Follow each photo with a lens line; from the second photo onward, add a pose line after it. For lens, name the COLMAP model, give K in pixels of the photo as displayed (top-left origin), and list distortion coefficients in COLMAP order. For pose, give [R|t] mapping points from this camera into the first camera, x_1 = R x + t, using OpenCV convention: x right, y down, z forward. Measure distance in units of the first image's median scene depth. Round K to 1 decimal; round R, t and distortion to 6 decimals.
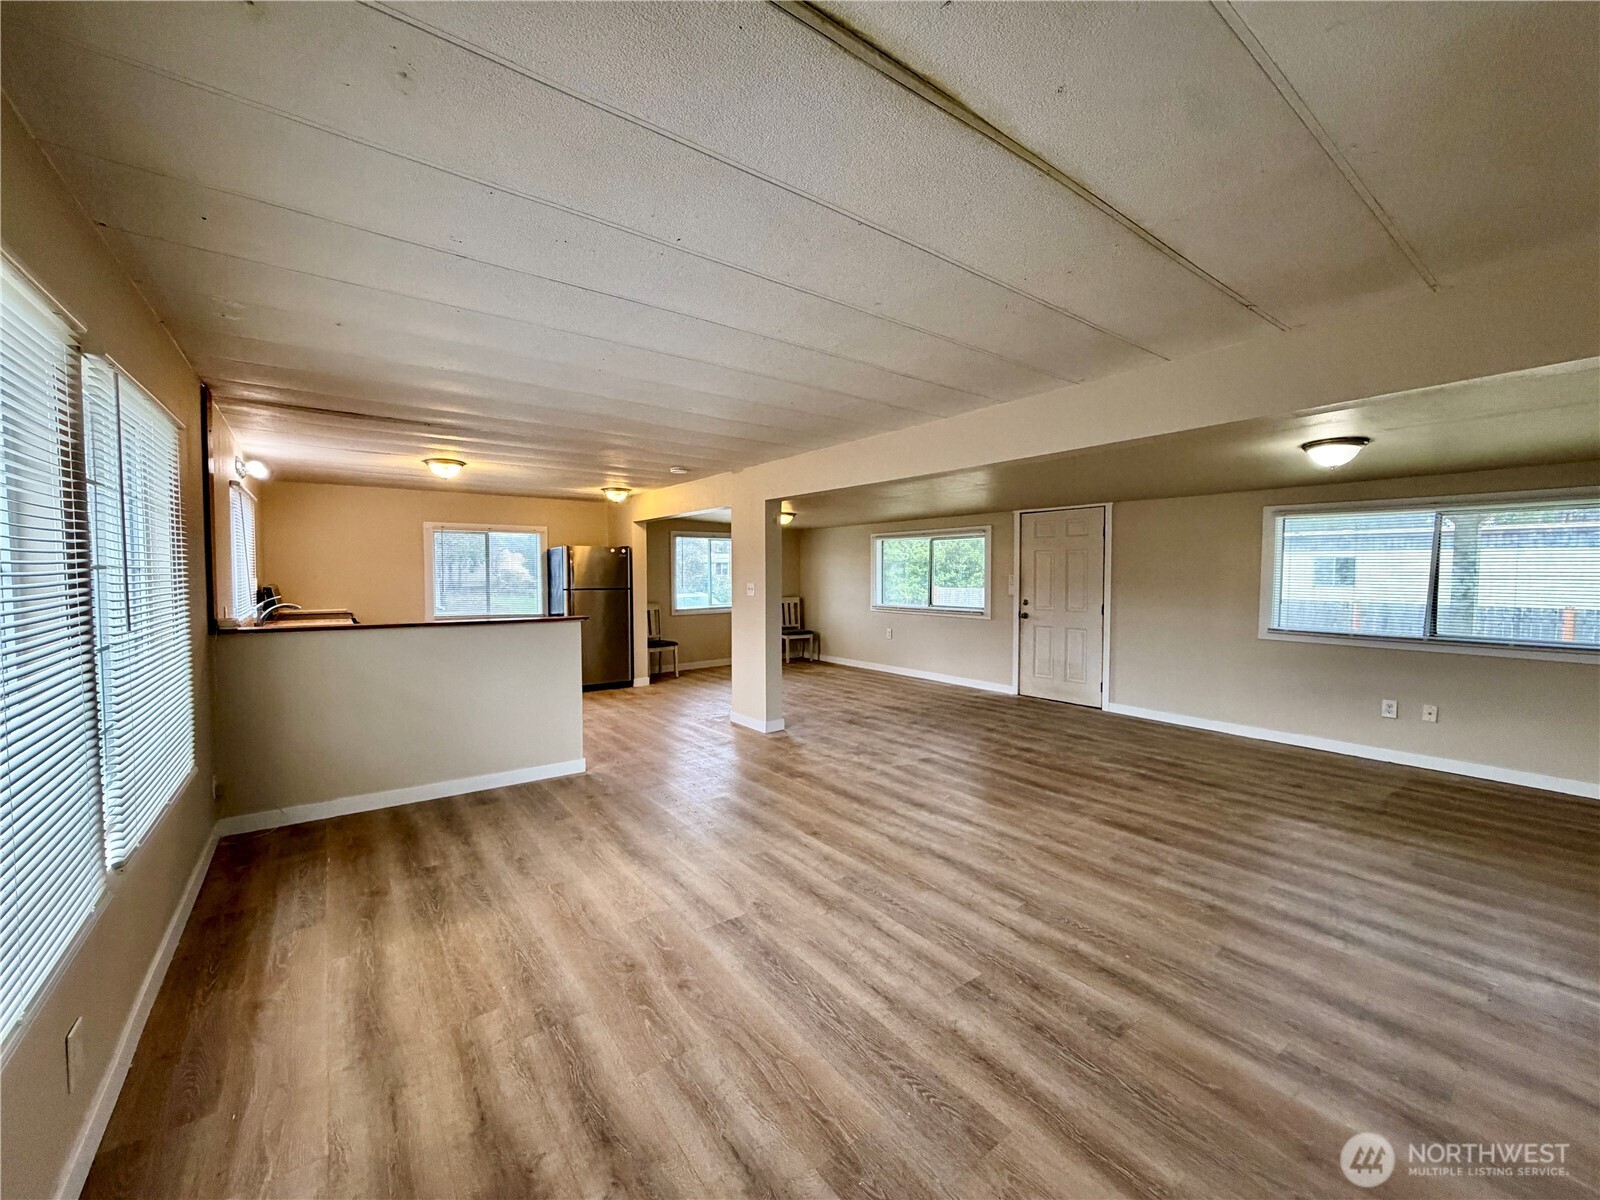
lens RADIAL K [[636.4, 0, 797.4], [0, 636.4, 598.6], [0, 0, 1]] dist [-0.001532, 0.000409]
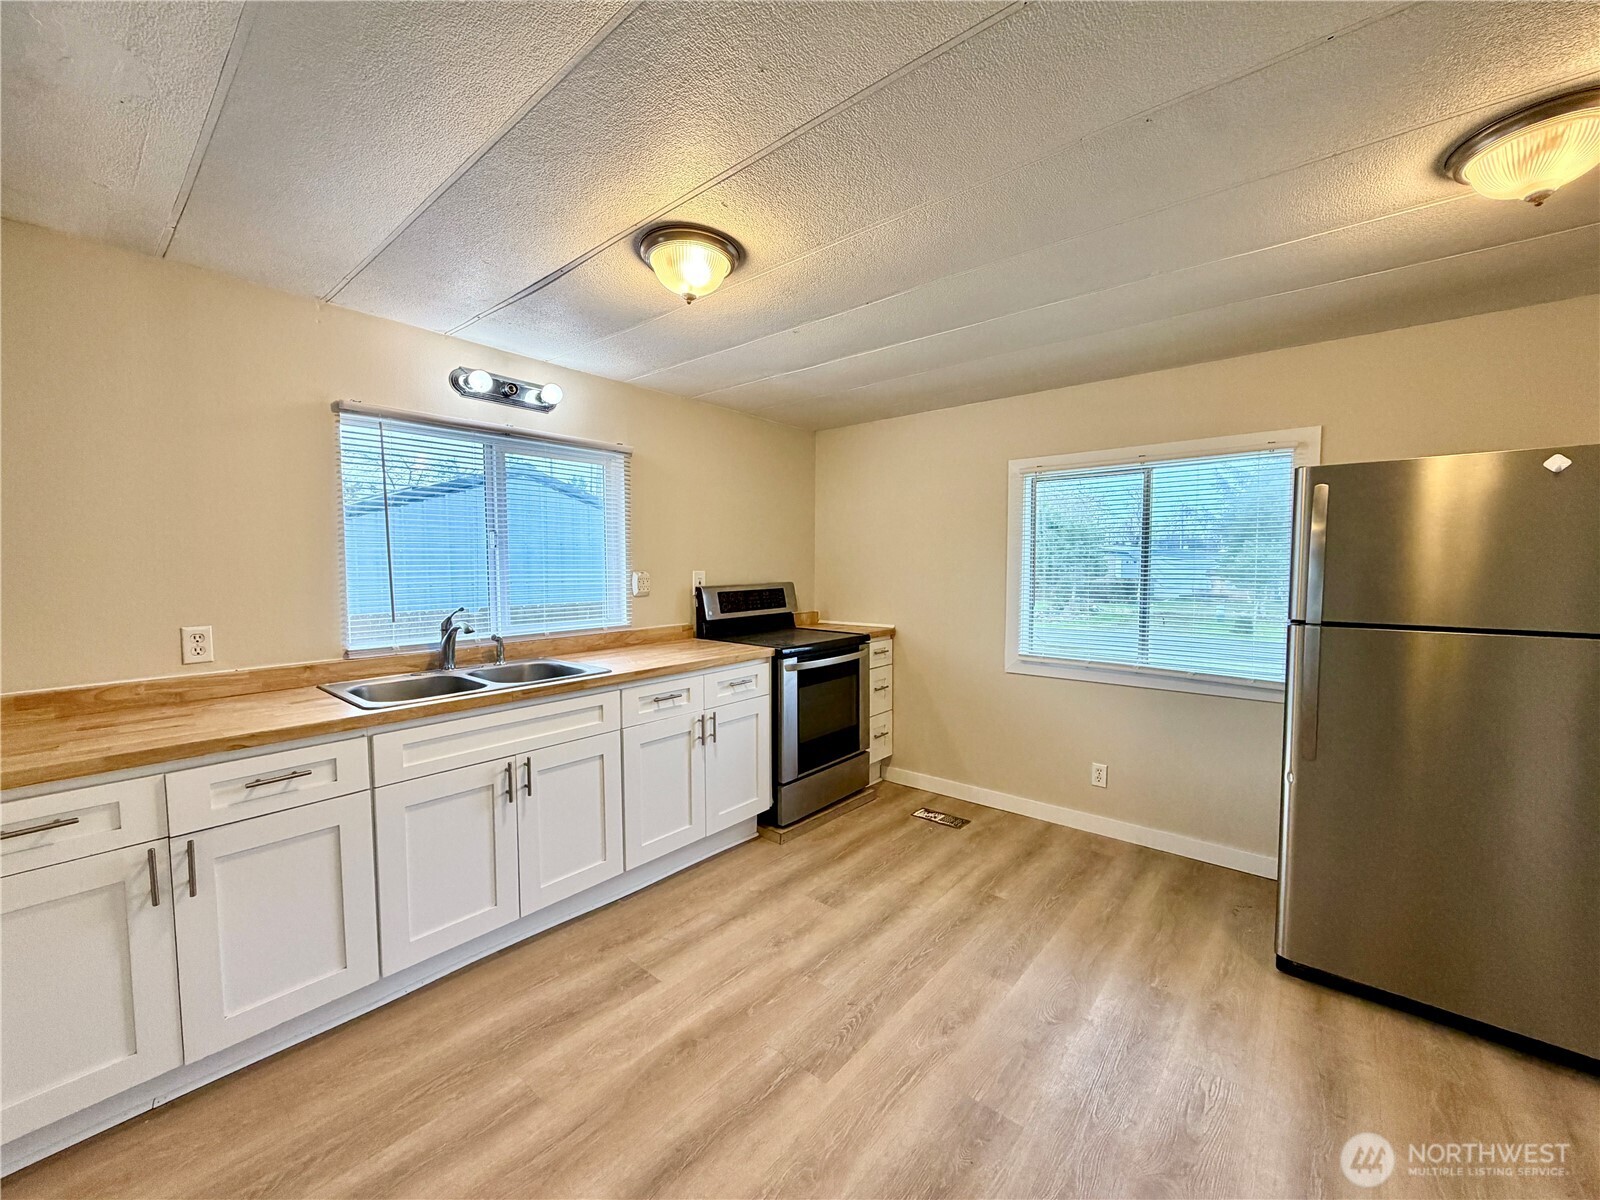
lens RADIAL K [[636.4, 0, 797.4], [0, 636.4, 598.6], [0, 0, 1]] dist [-0.001532, 0.000409]
pose [[0.224346, 0.052522, -0.973093, -0.277052], [-0.040200, 0.998195, 0.044609, -0.057208], [0.973680, 0.029110, 0.226053, 1.468273]]
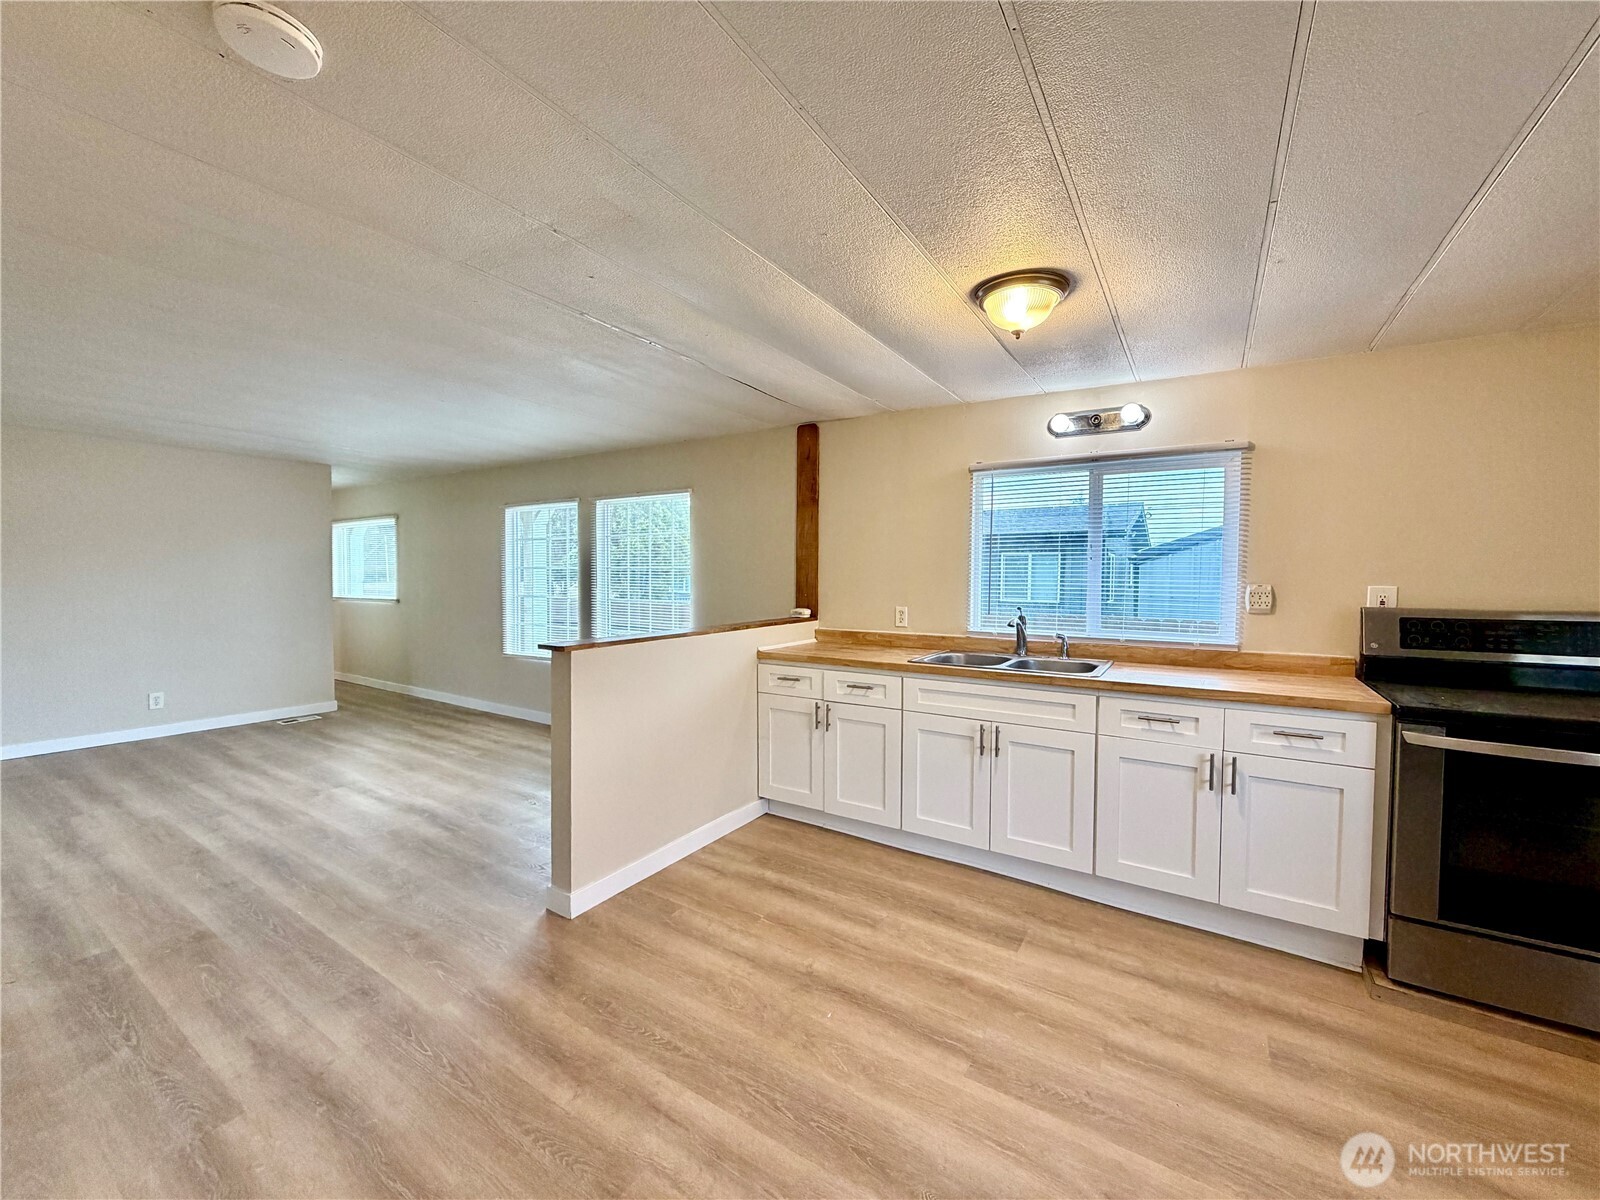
lens RADIAL K [[636.4, 0, 797.4], [0, 636.4, 598.6], [0, 0, 1]] dist [-0.001532, 0.000409]
pose [[-0.935777, 0.003968, -0.352569, -0.426254], [-0.025098, 0.996651, 0.077830, -0.075584], [0.351697, 0.081680, -0.932543, 1.991398]]
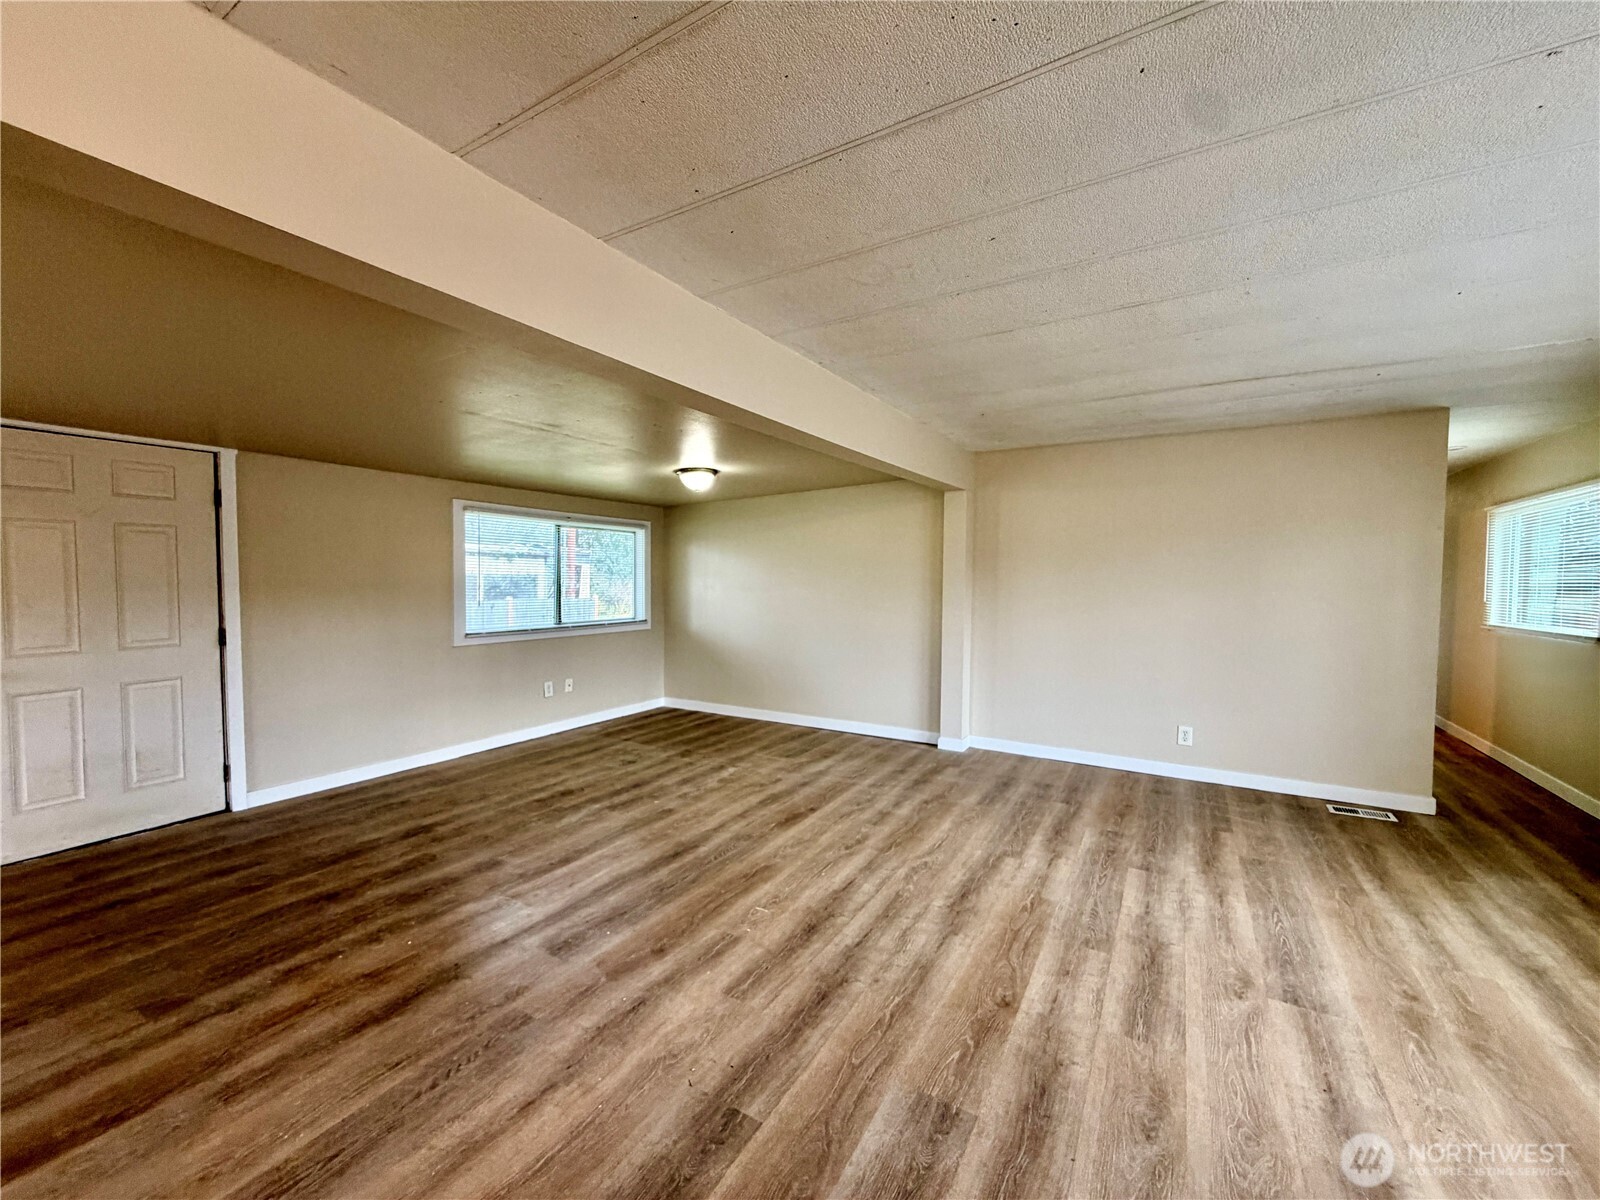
lens RADIAL K [[636.4, 0, 797.4], [0, 636.4, 598.6], [0, 0, 1]] dist [-0.001532, 0.000409]
pose [[-0.380467, -0.034845, 0.924138, -0.418122], [0.033244, 0.998129, 0.051321, -0.050292], [-0.924197, 0.050248, -0.378597, 1.316383]]
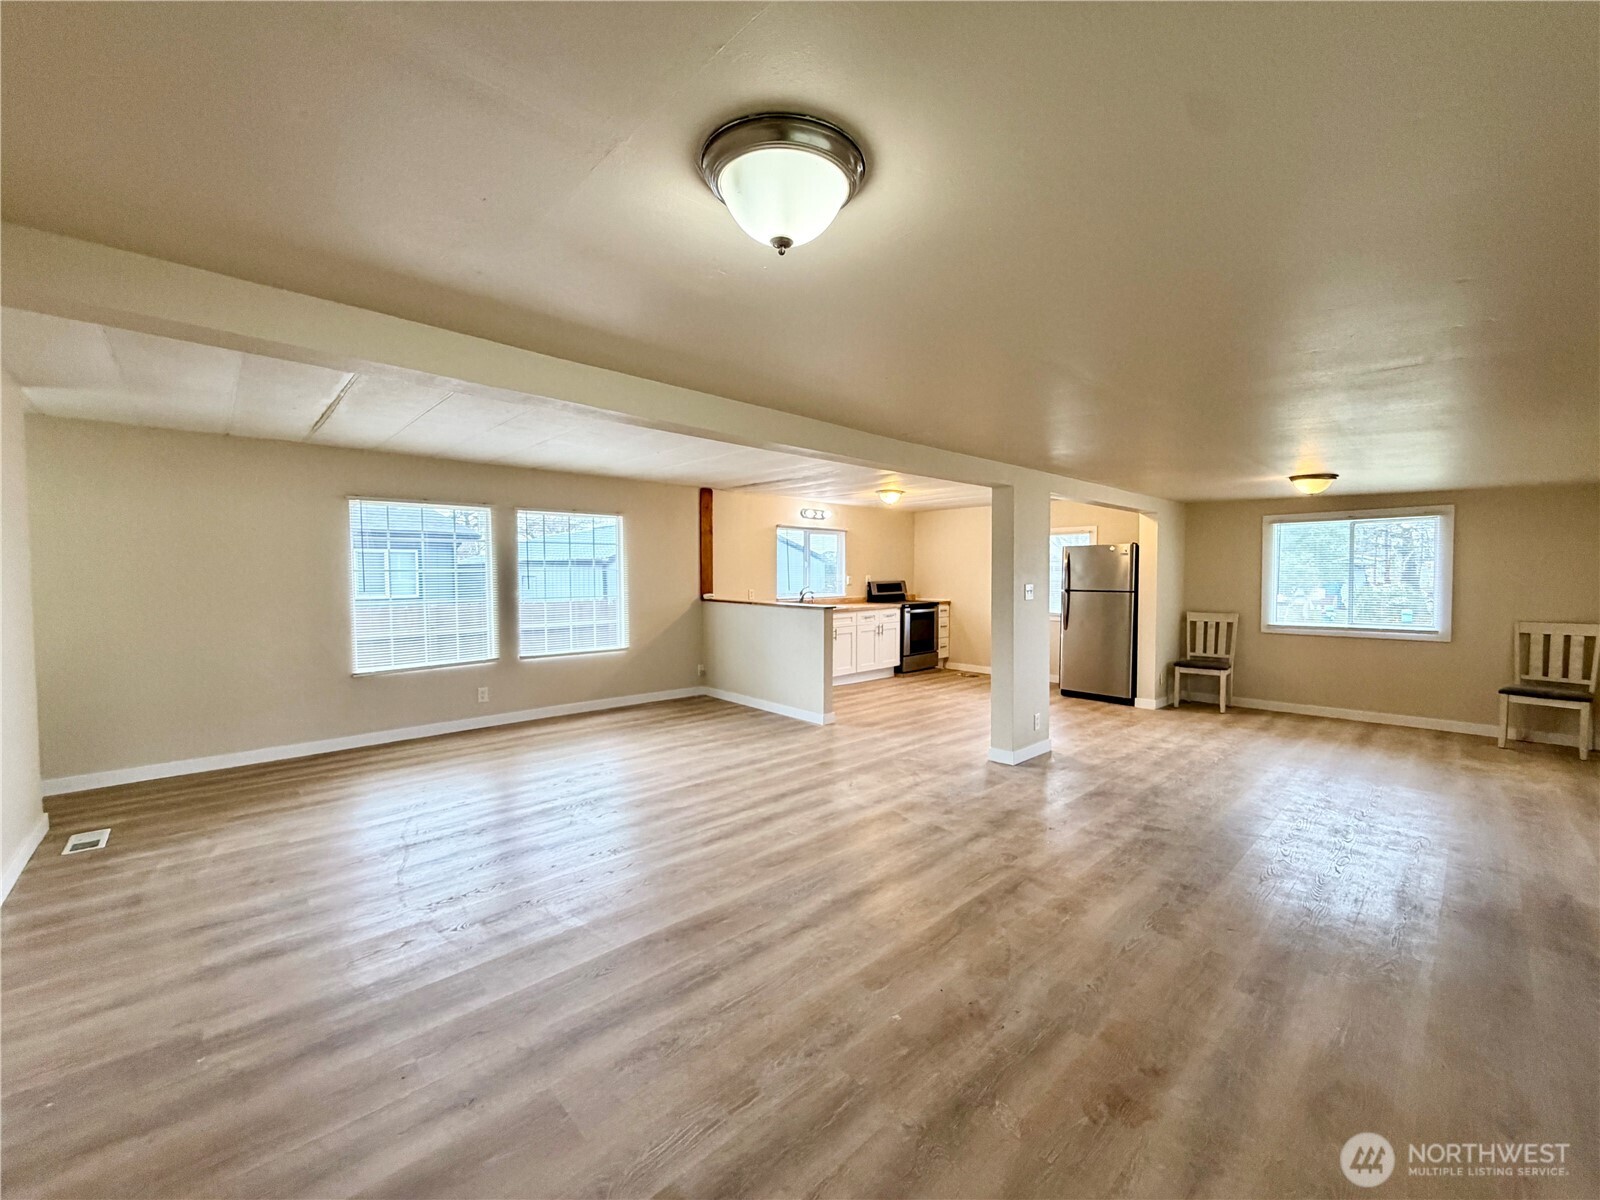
lens RADIAL K [[639.2, 0, 797.1], [0, 639.2, 597.8], [0, 0, 1]] dist [0.000384, 0.000108]
pose [[0.109647, 0.041475, -0.993105, 1.184997], [-0.042708, 0.998403, 0.036980, -0.042278], [0.993053, 0.038358, 0.111244, 0.983164]]
